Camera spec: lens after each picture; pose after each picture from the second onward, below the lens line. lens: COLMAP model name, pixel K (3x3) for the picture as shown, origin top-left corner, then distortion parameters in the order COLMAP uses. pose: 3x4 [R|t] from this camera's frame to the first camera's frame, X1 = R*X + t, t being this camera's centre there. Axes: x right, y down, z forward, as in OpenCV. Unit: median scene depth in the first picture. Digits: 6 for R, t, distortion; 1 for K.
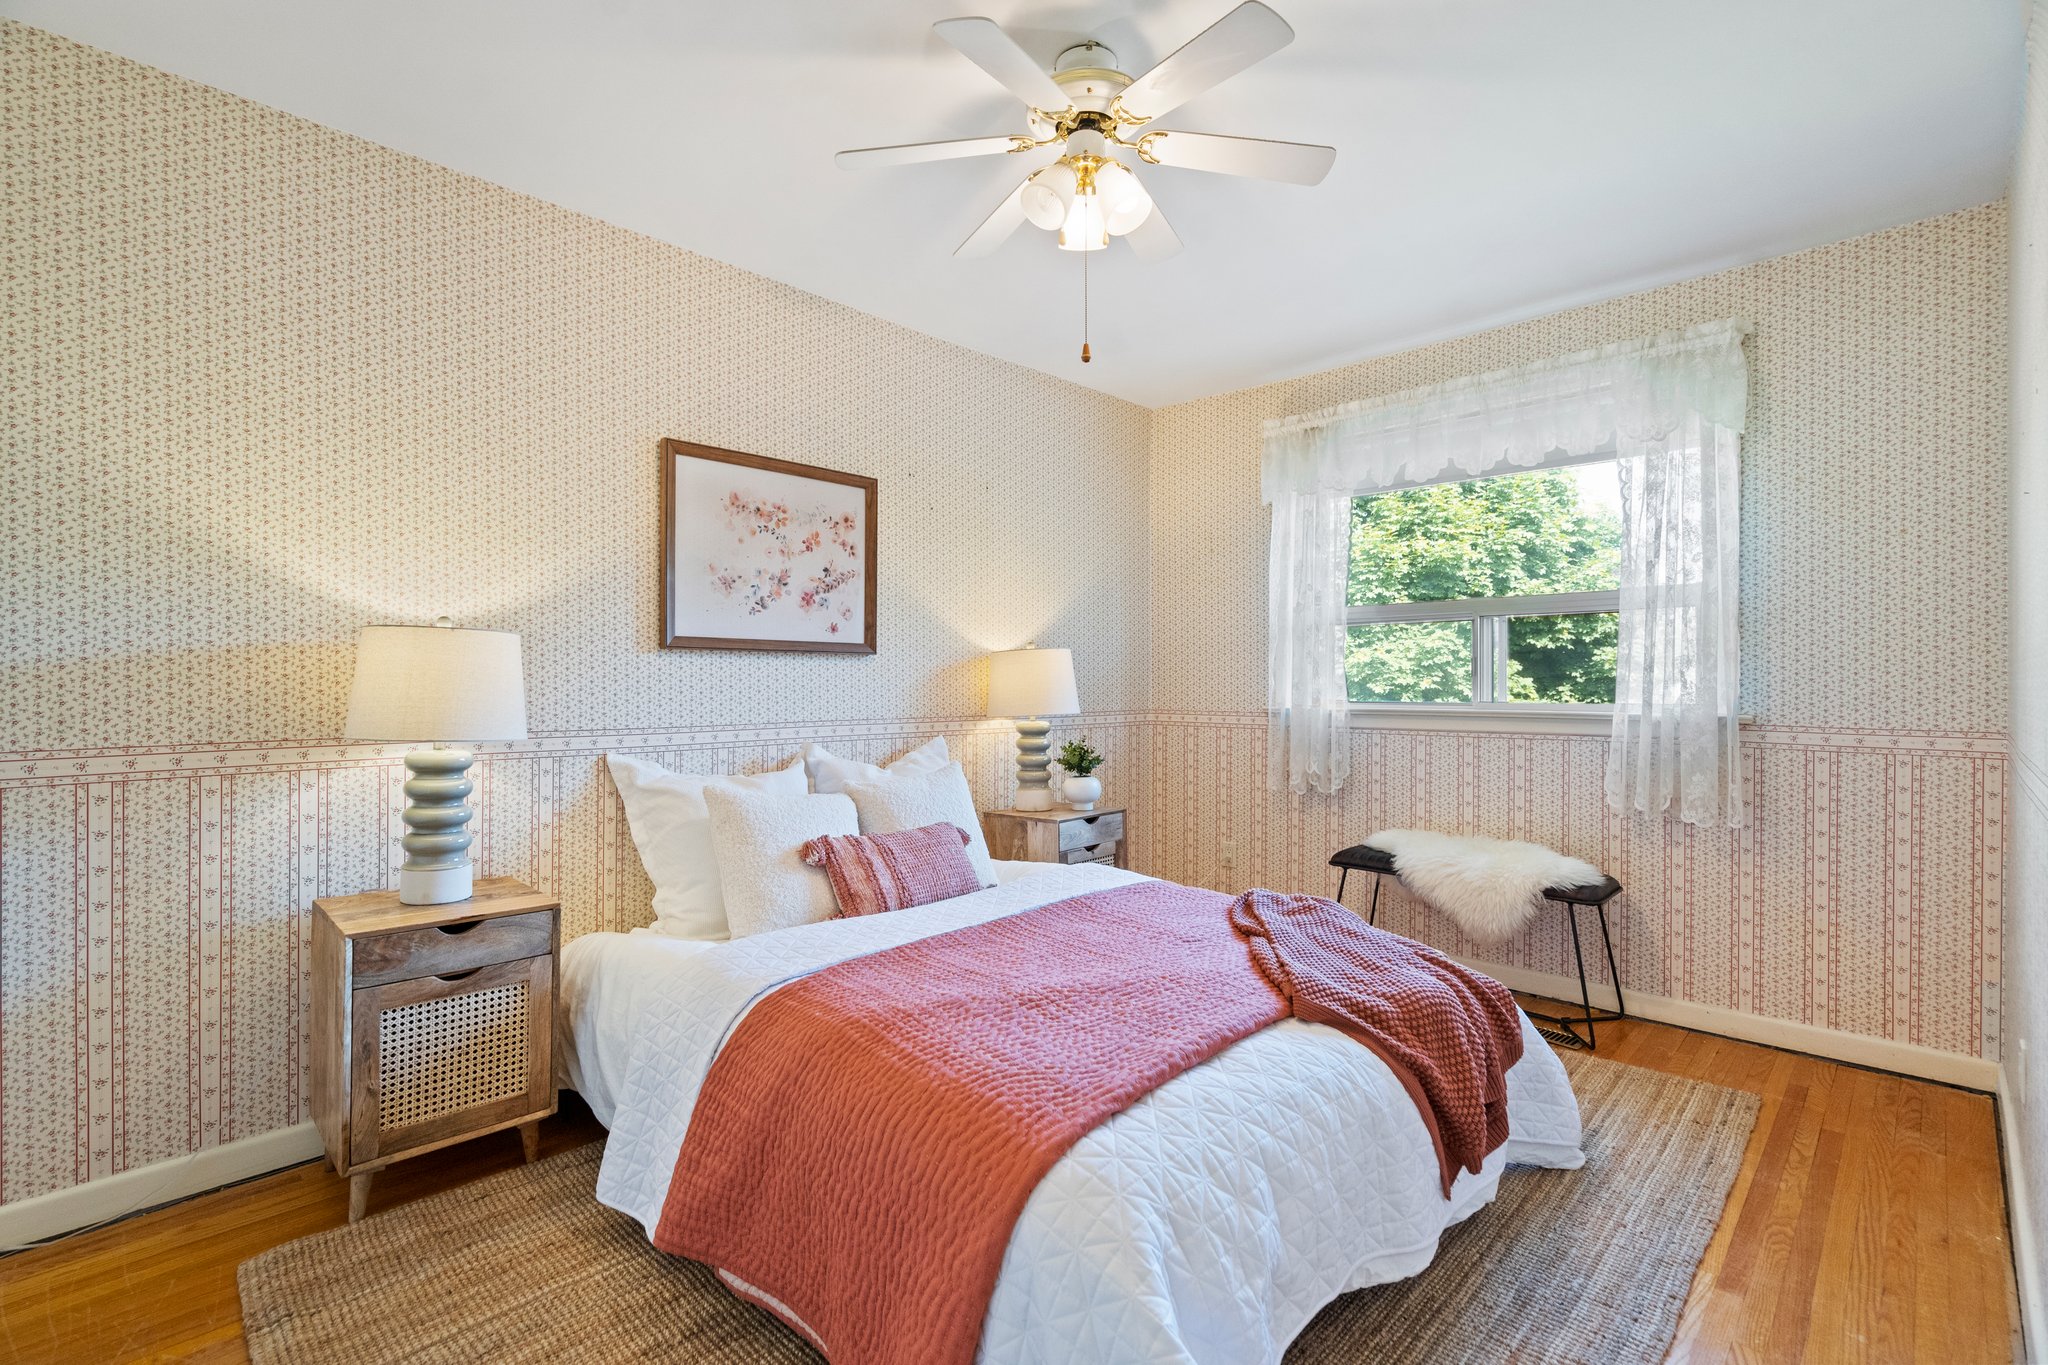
lens RADIAL K [[938.6, 0, 1002.2], [0, 938.6, 675.7], [0, 0, 1]] dist [-0.006457, 0.003301]
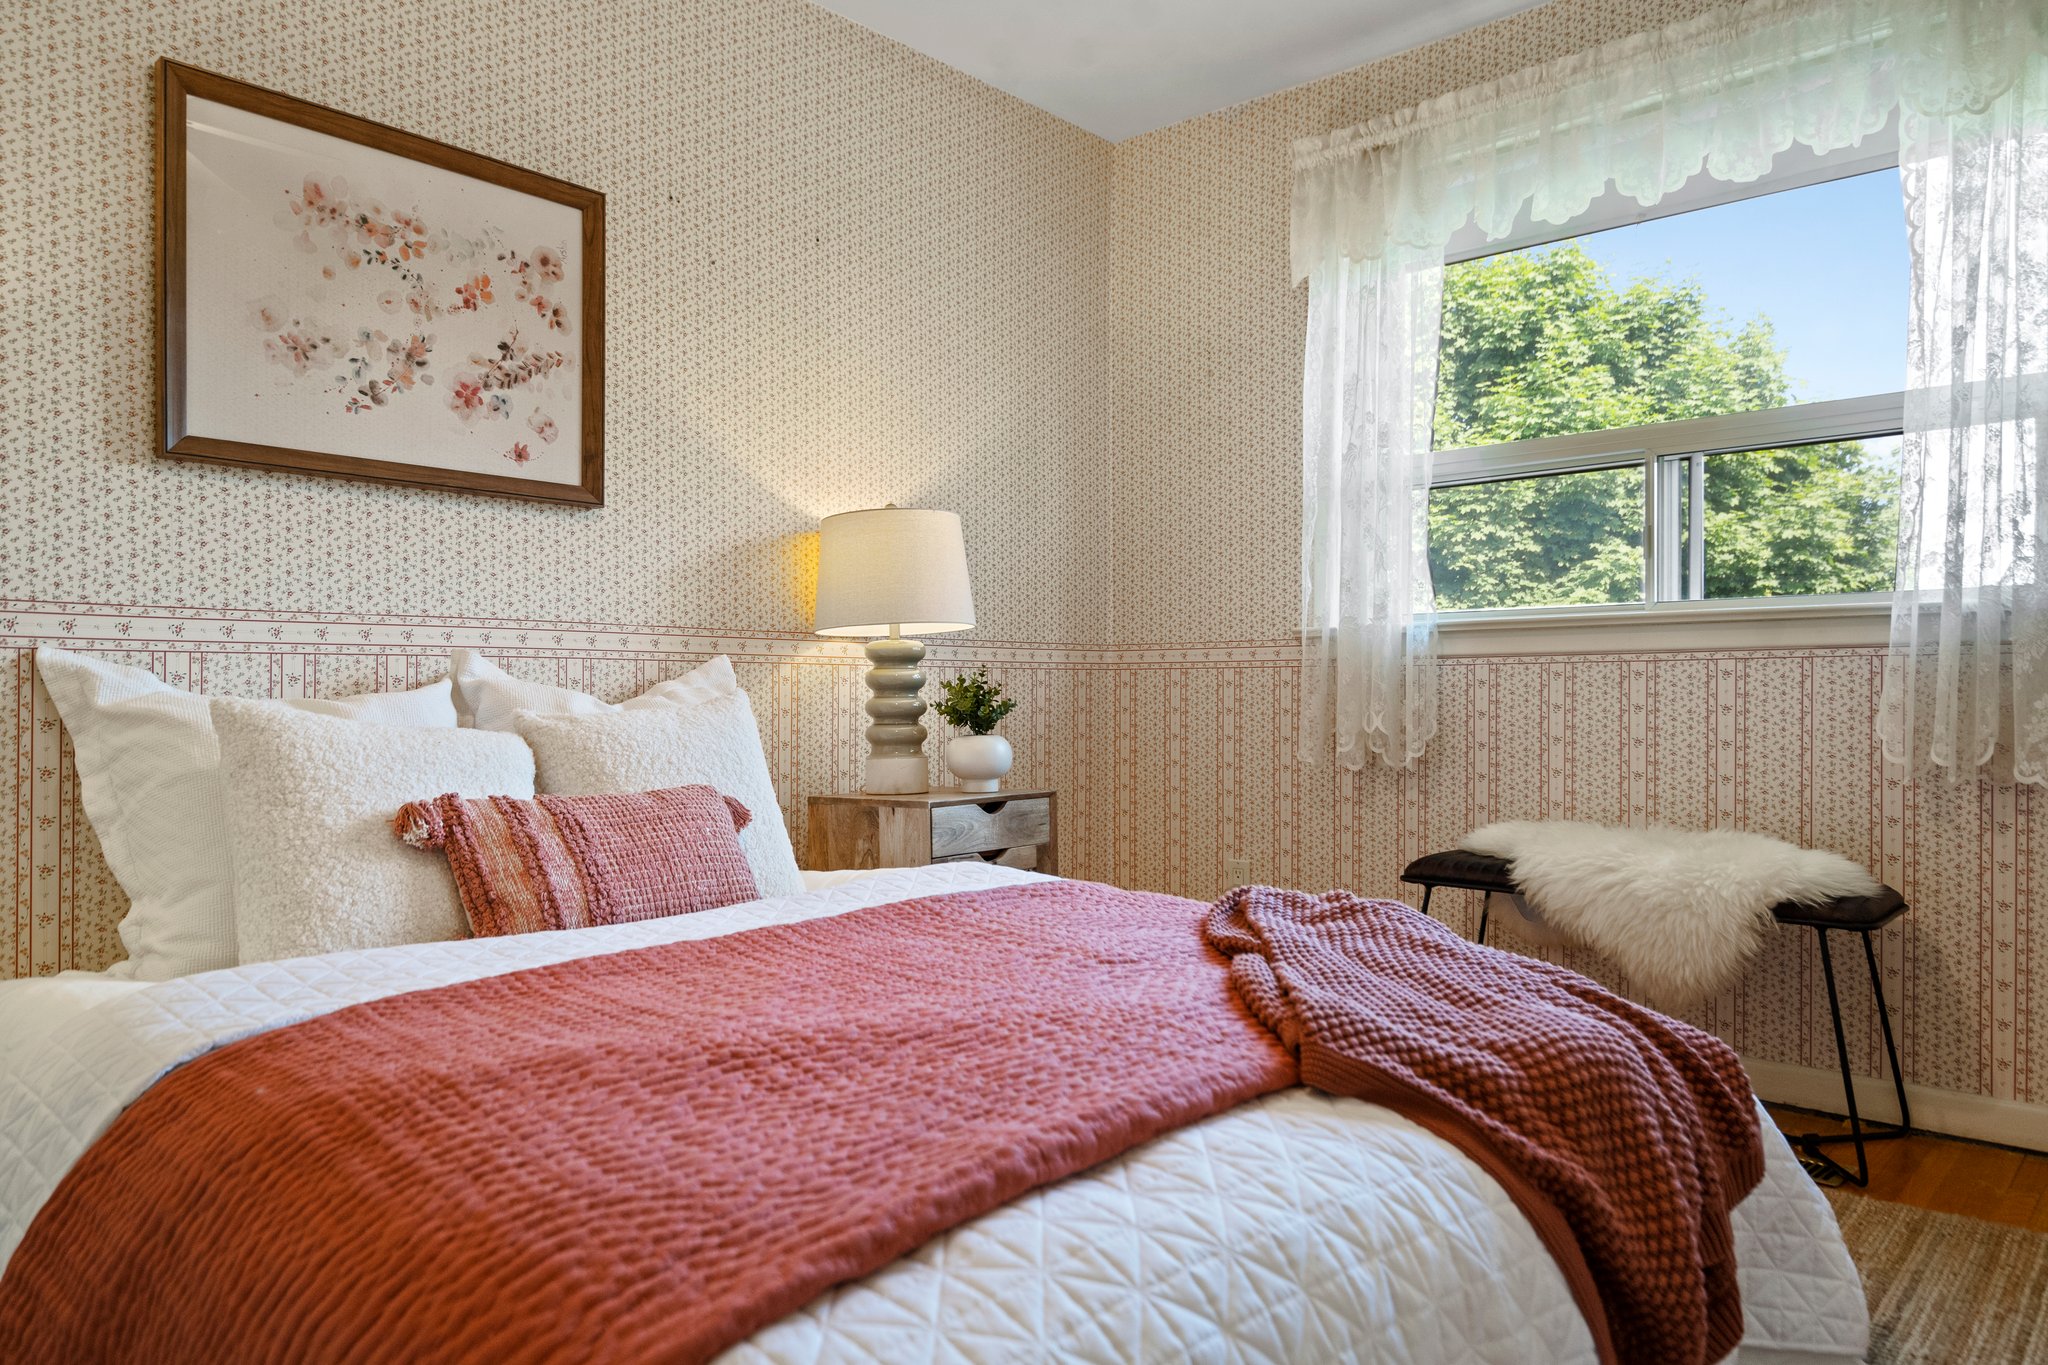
lens RADIAL K [[1381.7, 0, 995.2], [0, 1381.7, 692.9], [0, 0, 1]] dist [0.018665, -0.012581]
pose [[0.999249, -0.001062, 0.038747, 0.074587], [0.000840, 0.999983, 0.005732, 0.092883], [-0.038752, -0.005695, 0.999233, 0.178351]]
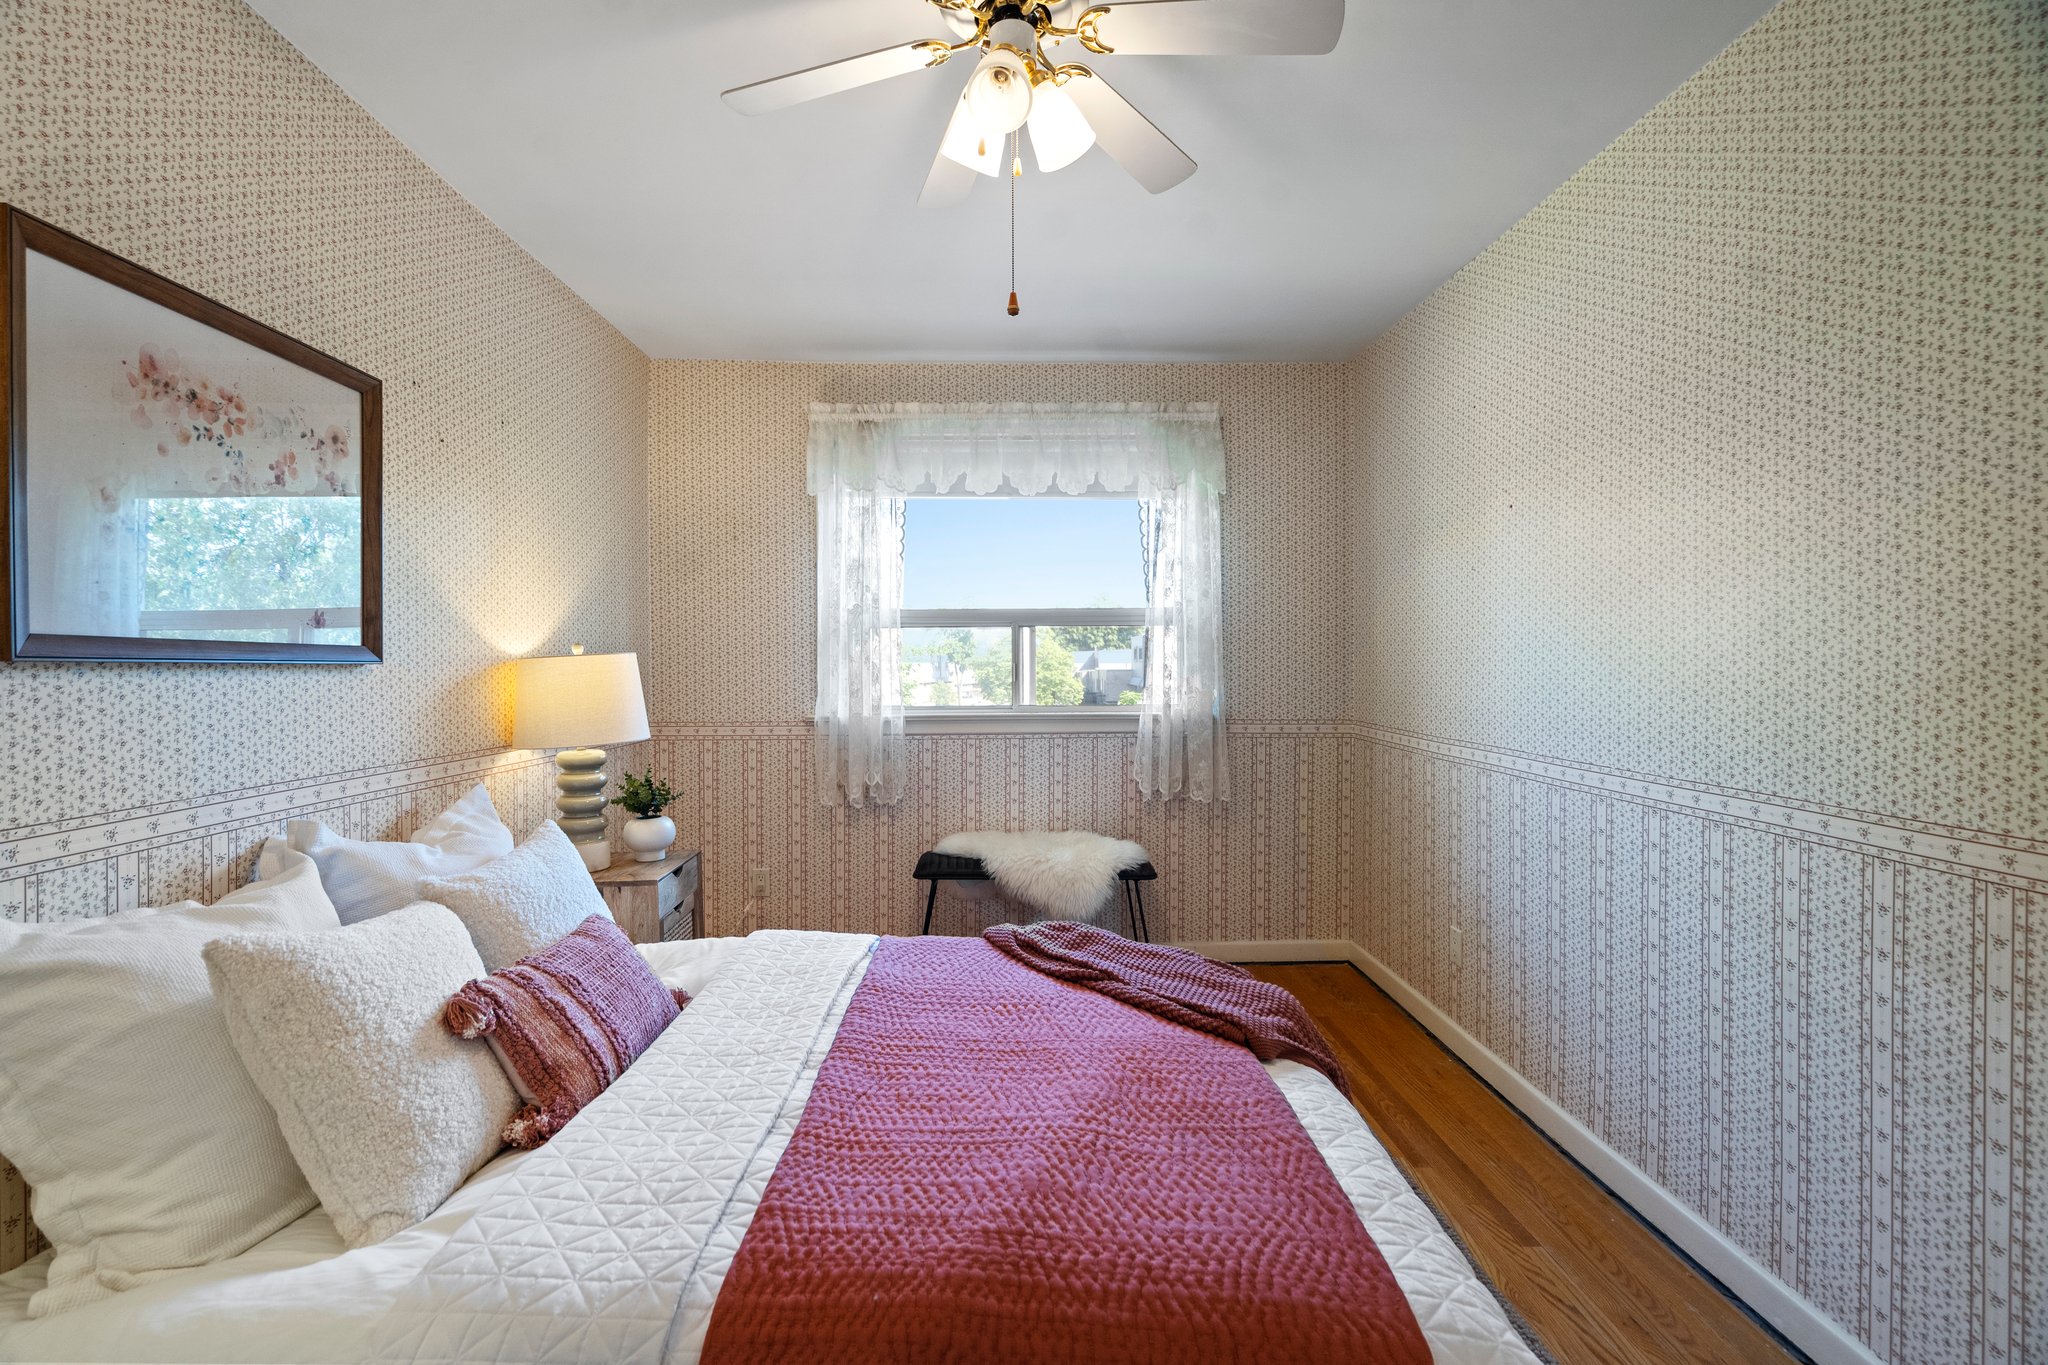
lens RADIAL K [[938.6, 0, 1019.2], [0, 938.6, 667.8], [0, 0, 1]] dist [-0.006457, 0.003301]
pose [[0.692633, -0.004180, 0.721278, -0.319056], [-0.001339, 0.999974, 0.007081, -0.027114], [-0.721289, -0.005871, 0.692609, 0.292842]]
